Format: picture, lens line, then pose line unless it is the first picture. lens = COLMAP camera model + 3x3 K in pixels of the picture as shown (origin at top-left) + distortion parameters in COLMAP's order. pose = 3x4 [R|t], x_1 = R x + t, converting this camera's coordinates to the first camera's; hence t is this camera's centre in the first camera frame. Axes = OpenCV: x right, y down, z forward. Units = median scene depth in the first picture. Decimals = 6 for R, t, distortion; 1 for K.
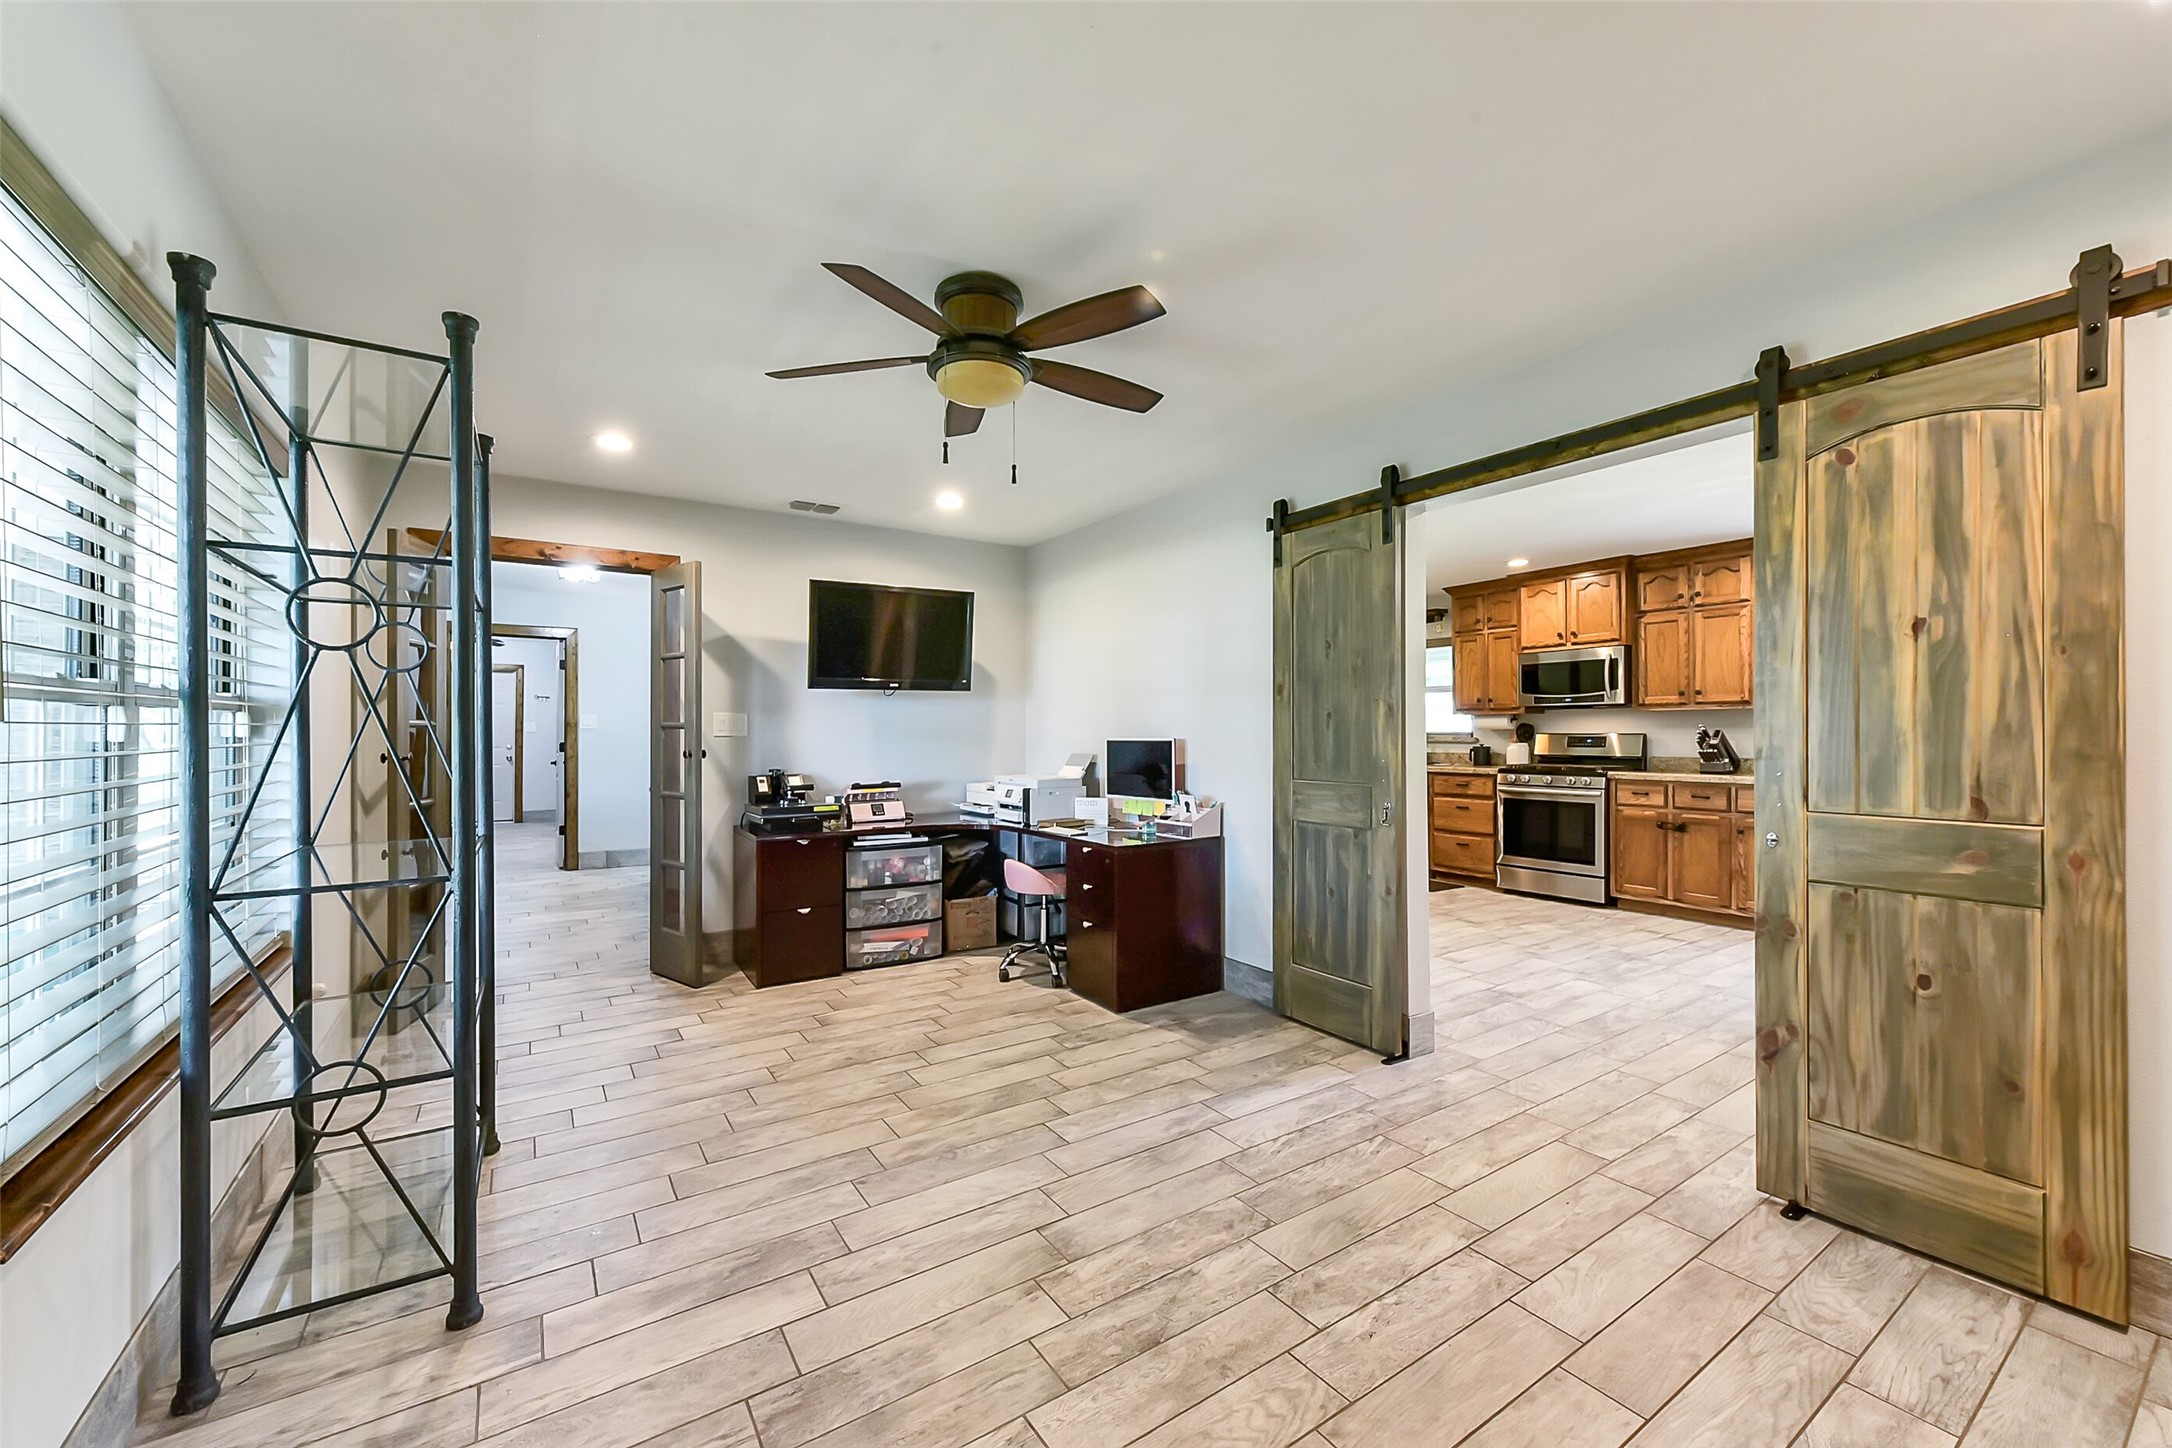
lens RADIAL K [[850.5, 0, 1077.6], [0, 850.5, 726.0], [0, 0, 1]] dist [0.005103, -0.001130]
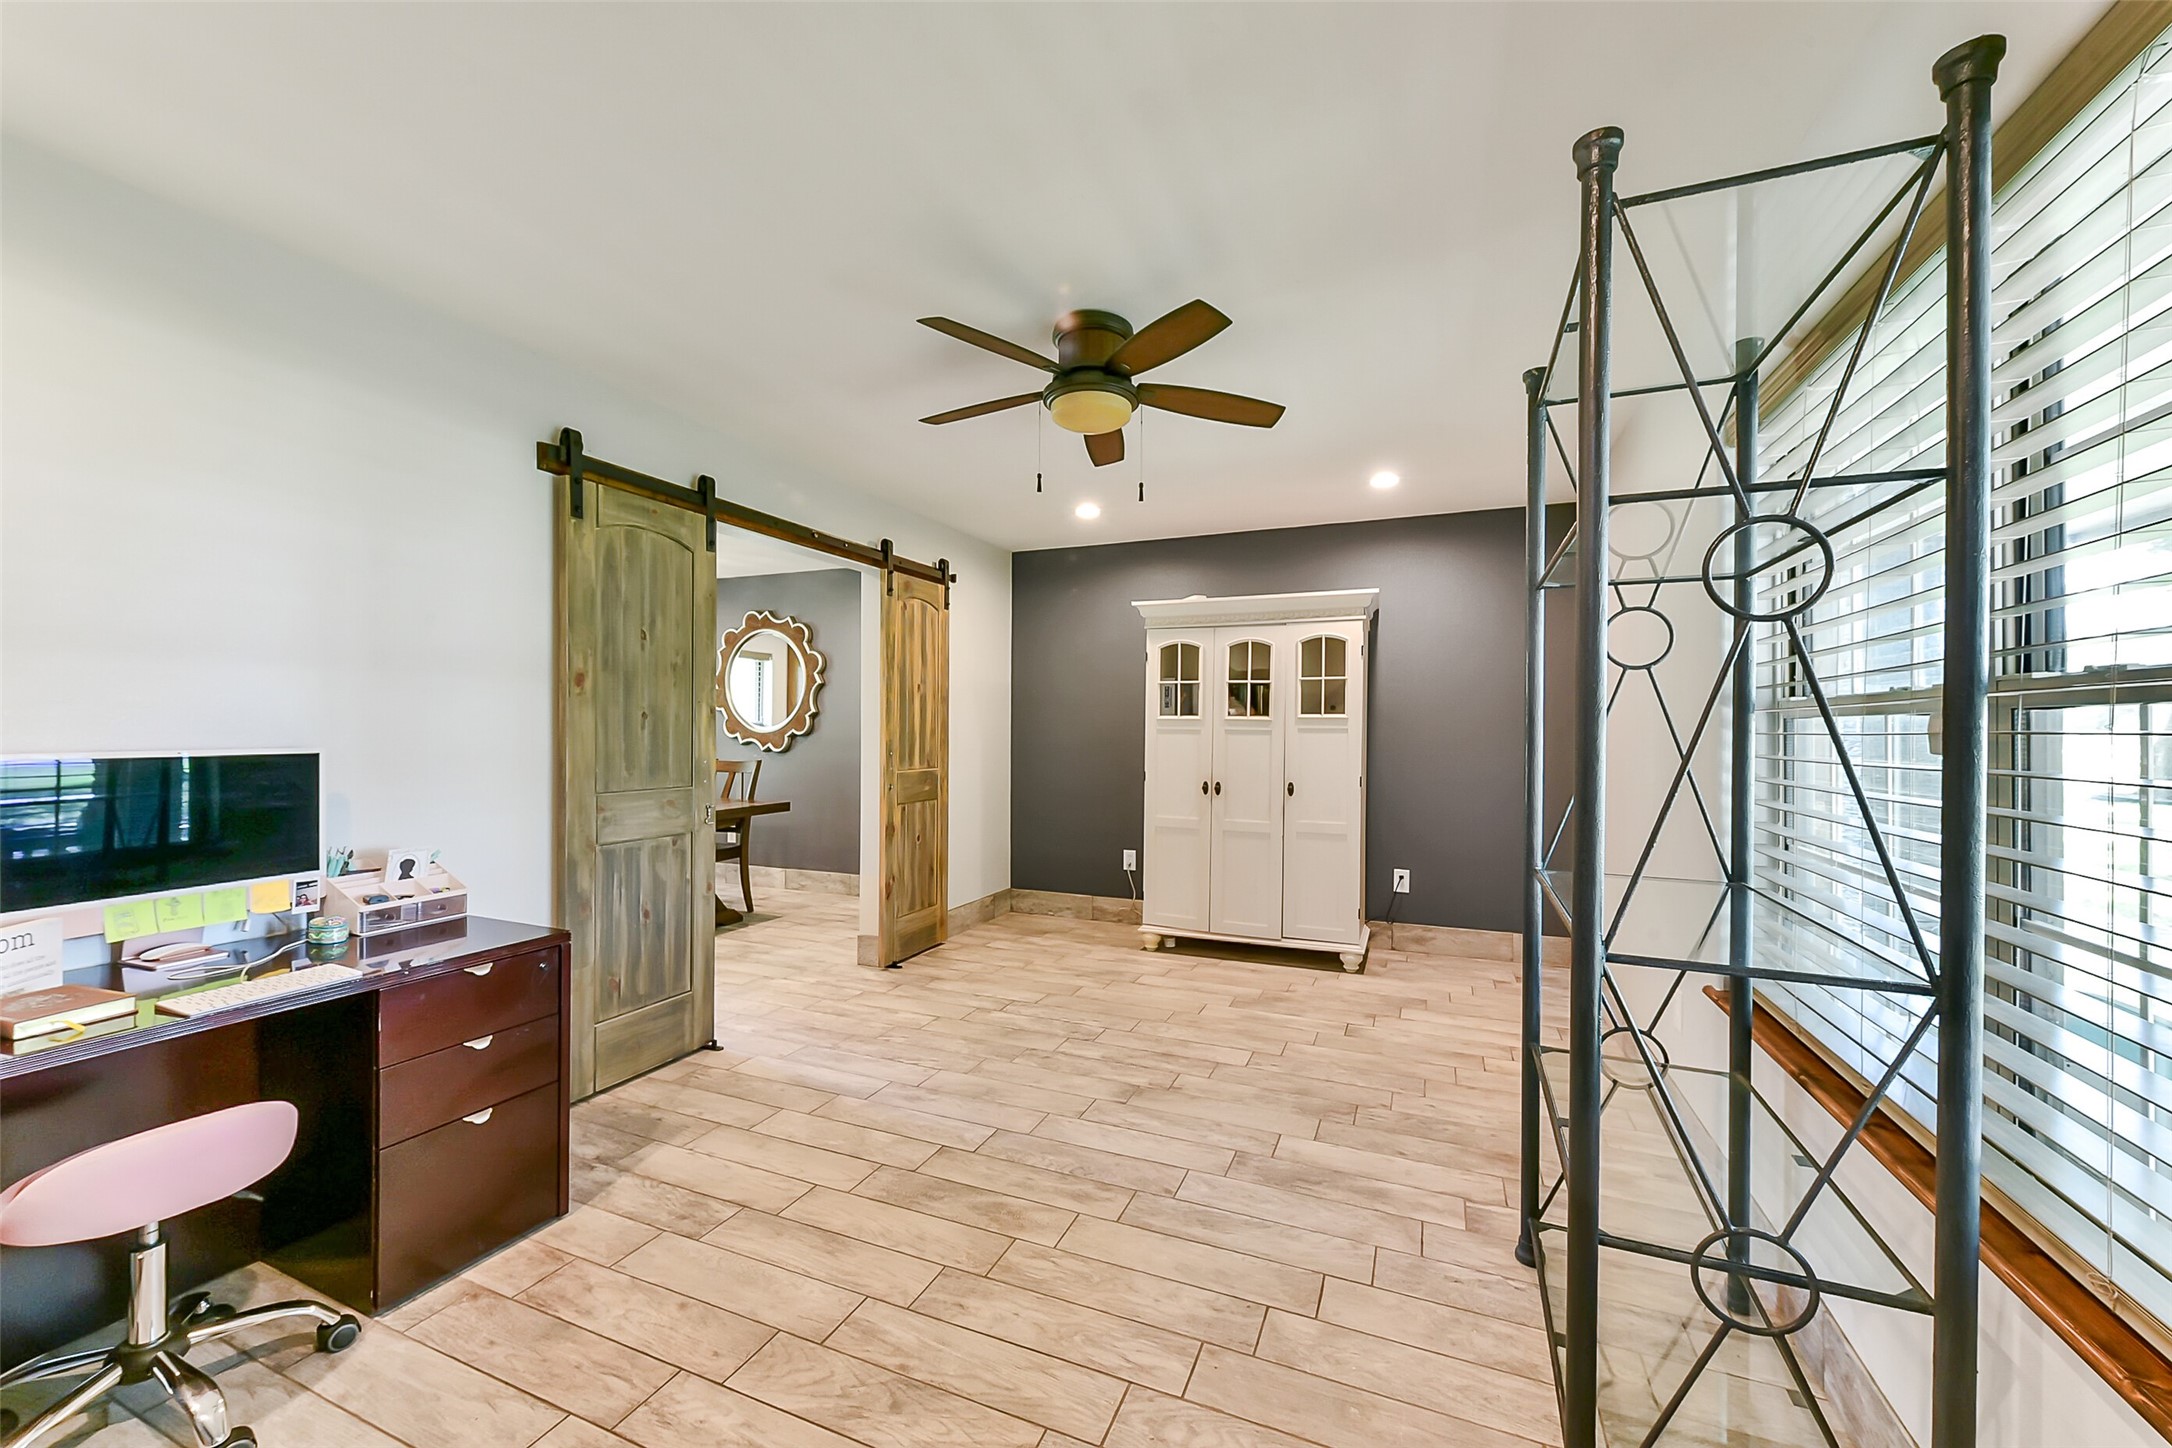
lens RADIAL K [[850.5, 0, 1082.1], [0, 850.5, 729.3], [0, 0, 1]] dist [0.005103, -0.001130]
pose [[-0.565599, -0.002510, 0.824677, -0.940600], [-0.009184, 0.999953, -0.003256, 0.001279], [-0.824629, -0.009415, -0.565595, 1.528921]]
